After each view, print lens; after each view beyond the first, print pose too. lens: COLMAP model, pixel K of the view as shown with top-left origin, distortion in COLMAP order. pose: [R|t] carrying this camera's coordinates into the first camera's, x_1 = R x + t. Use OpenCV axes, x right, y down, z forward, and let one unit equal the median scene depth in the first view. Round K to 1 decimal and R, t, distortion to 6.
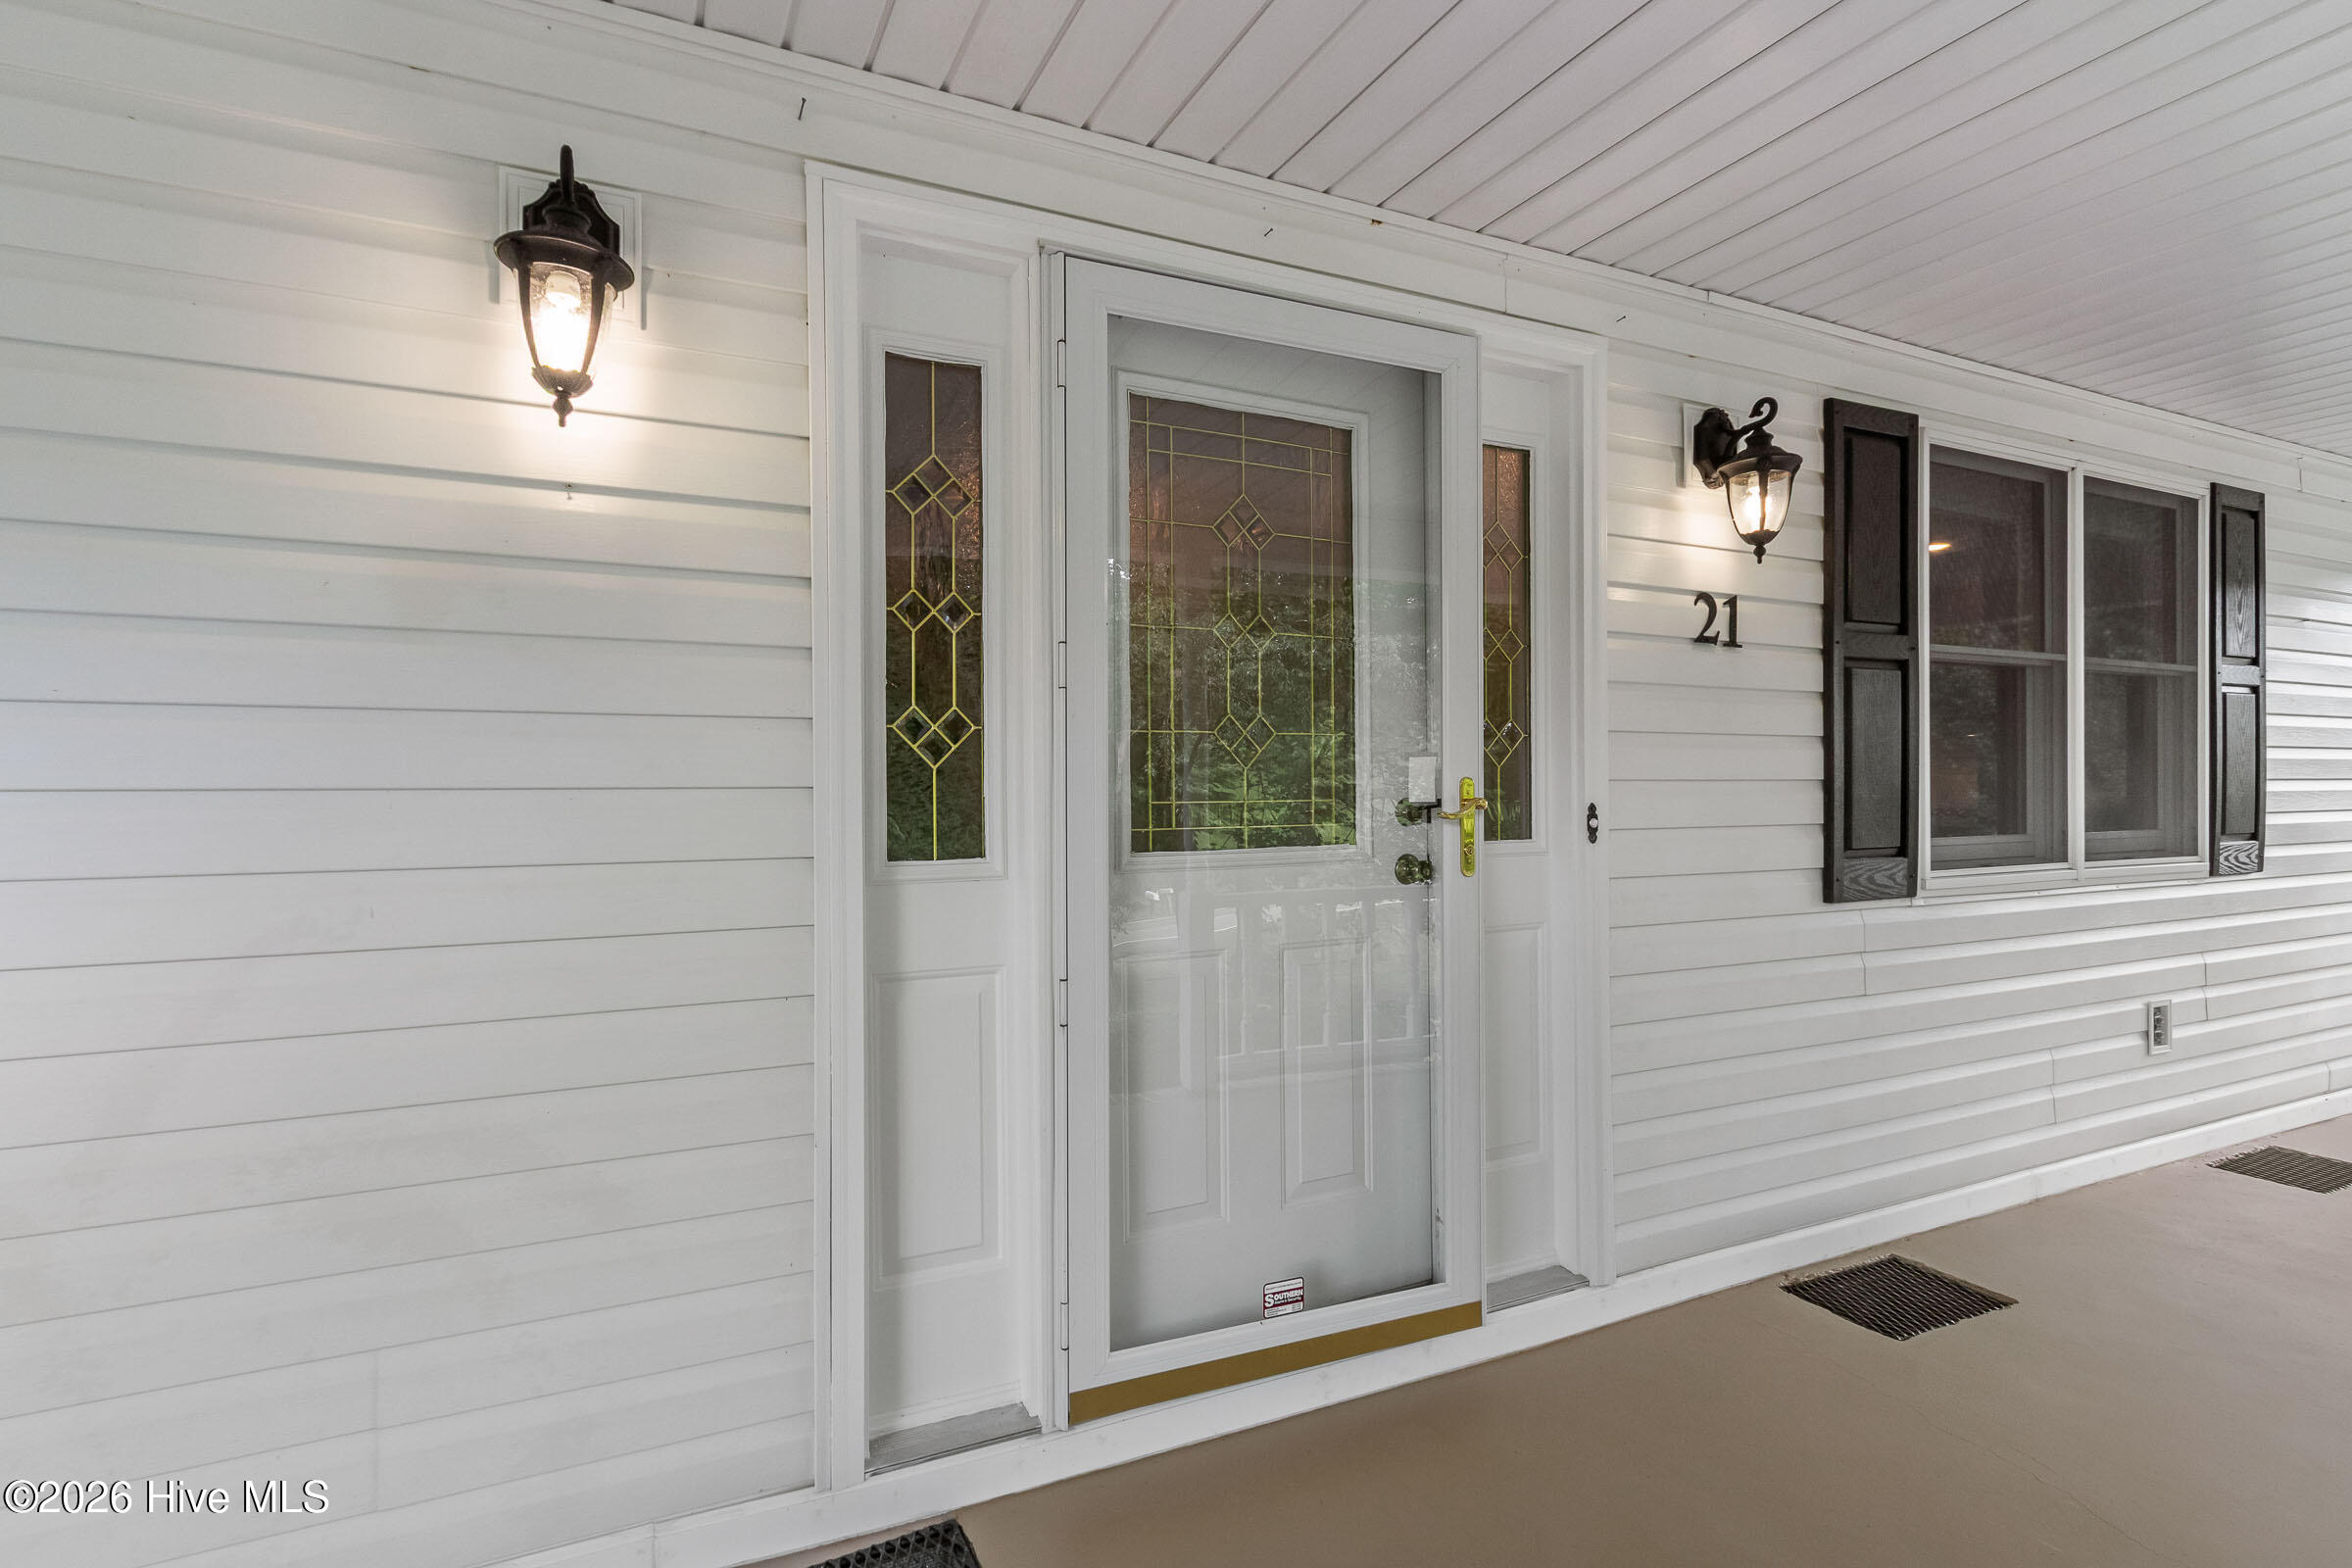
lens RADIAL K [[1136.3, 0, 1169.3], [0, 1136.3, 781.9], [0, 0, 1]] dist [0.006871, 0.001274]
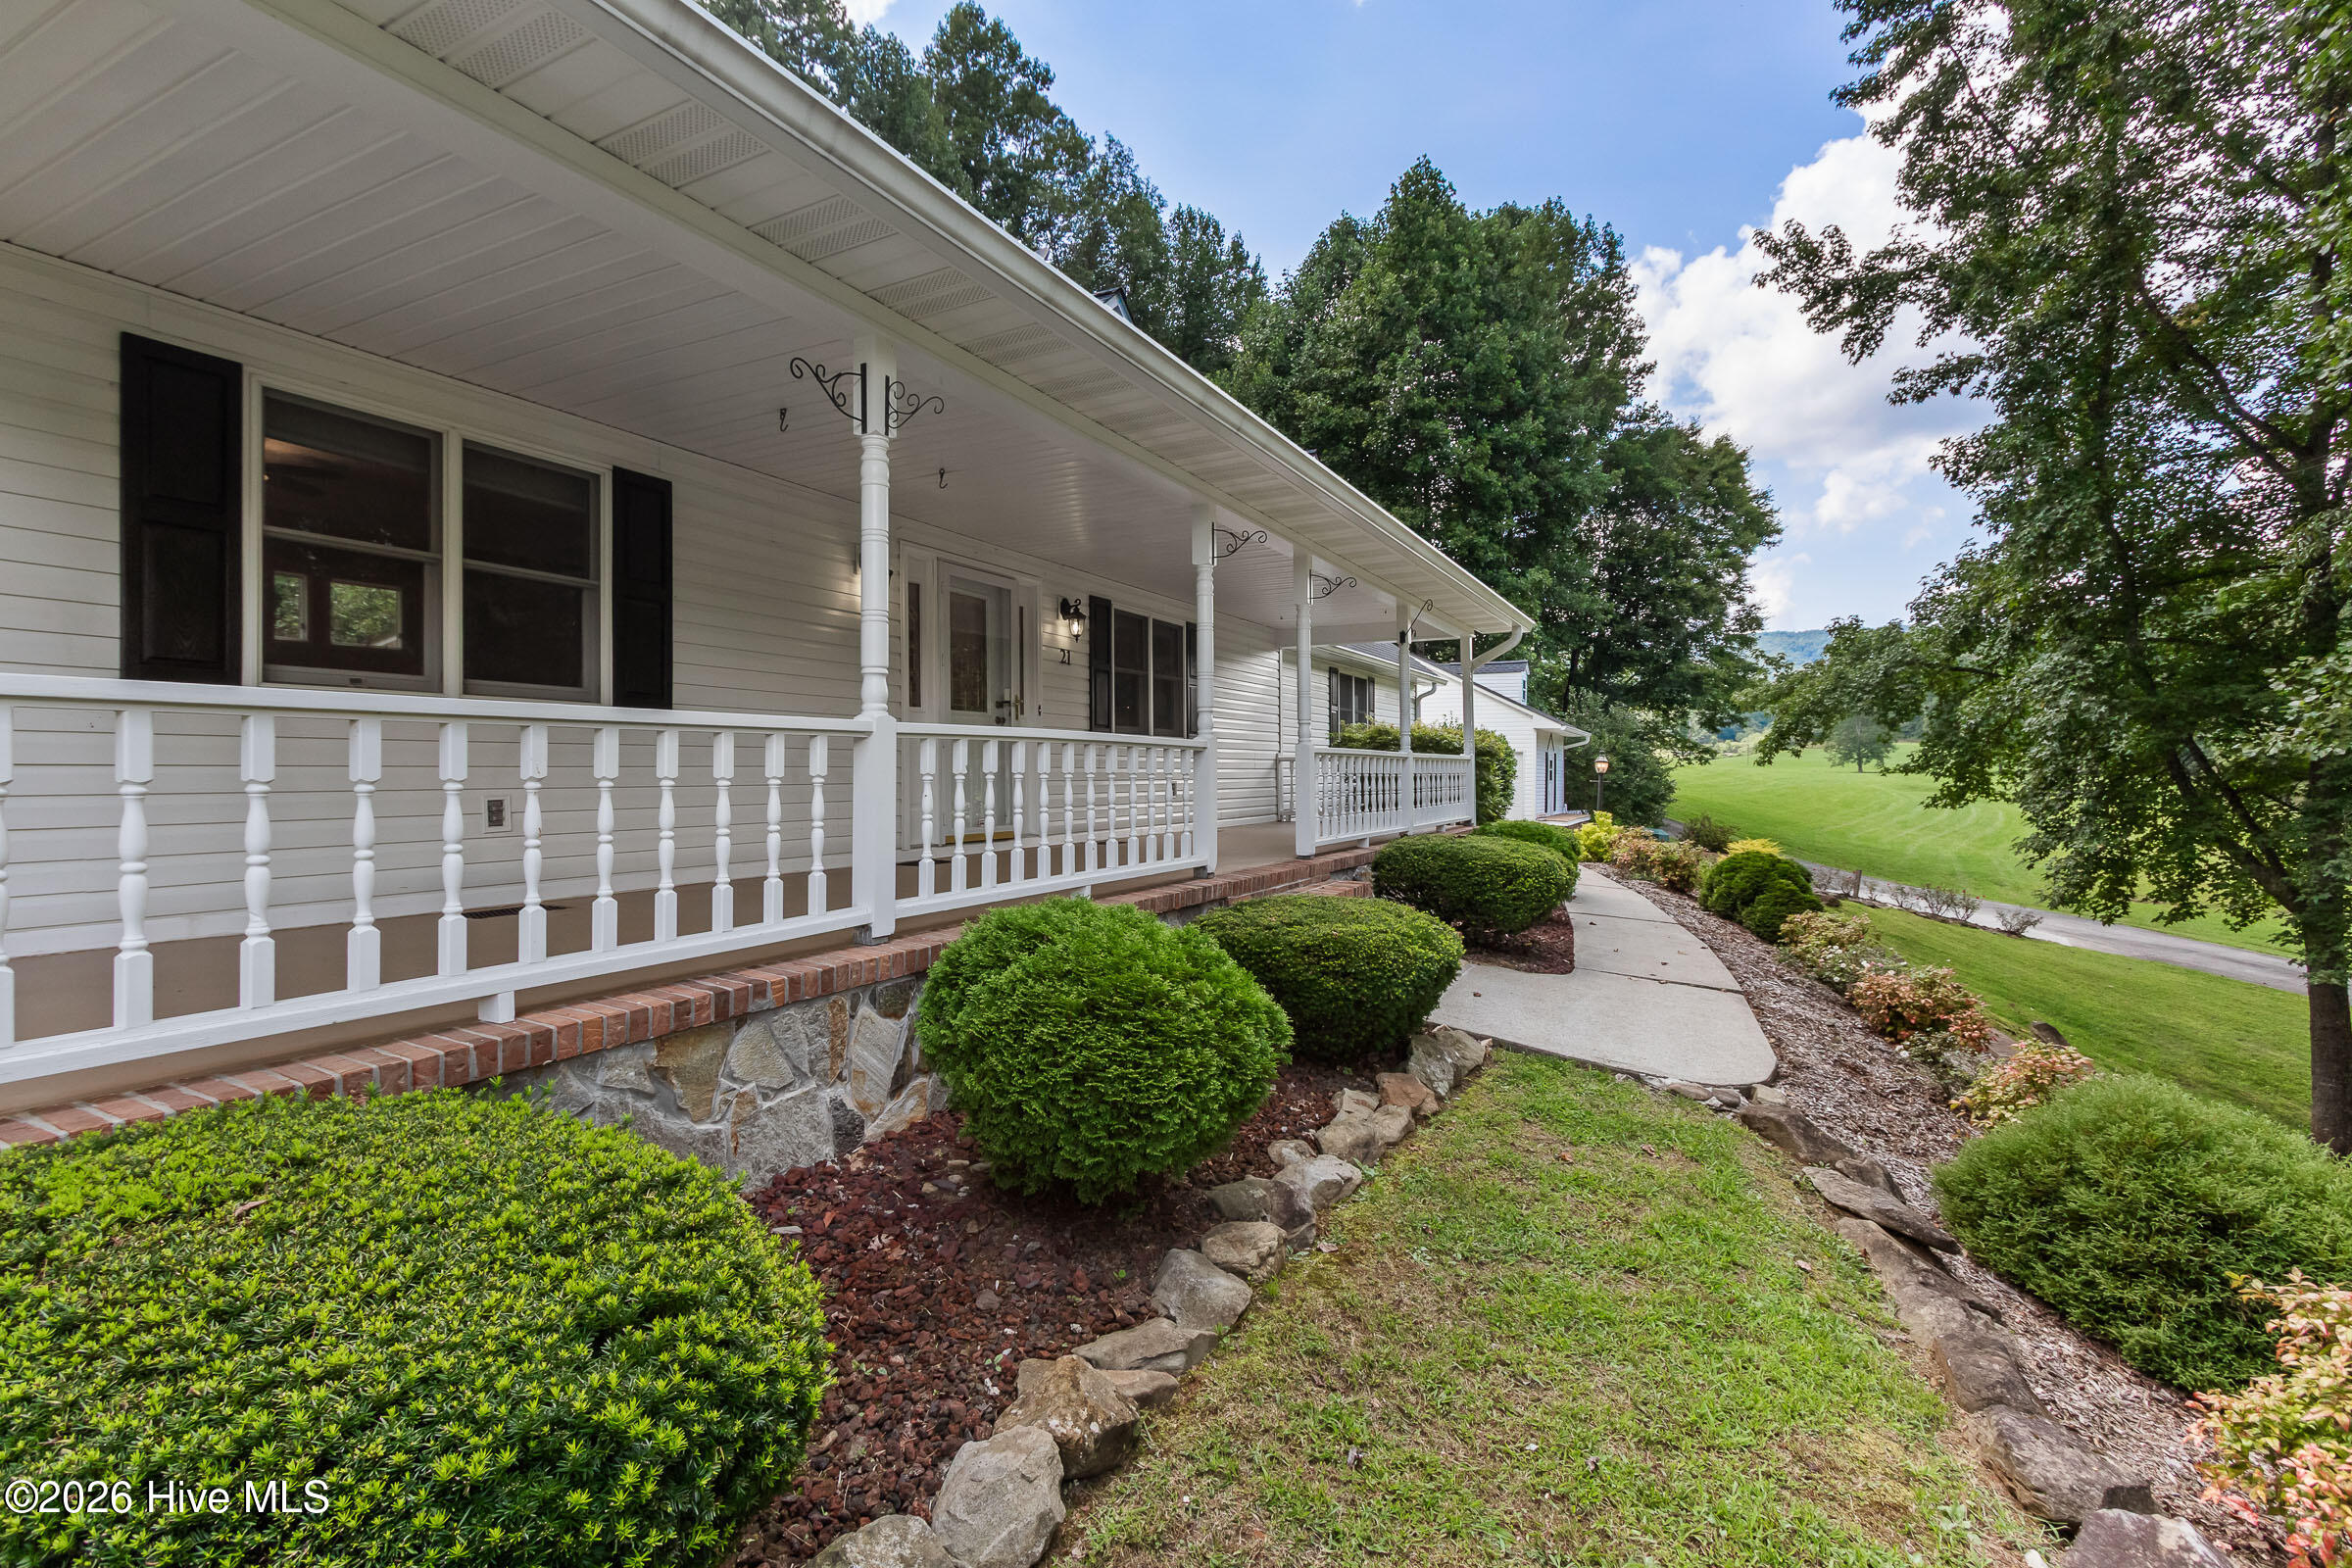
lens RADIAL K [[1136.3, 0, 1176.6], [0, 1136.3, 778.6], [0, 0, 1]] dist [0.006871, 0.001274]
pose [[0.797303, 0.001676, 0.603577, -1.383600], [-0.002314, 0.999997, 0.000280, 0.237863], [-0.603575, -0.001620, 0.797305, -2.043707]]
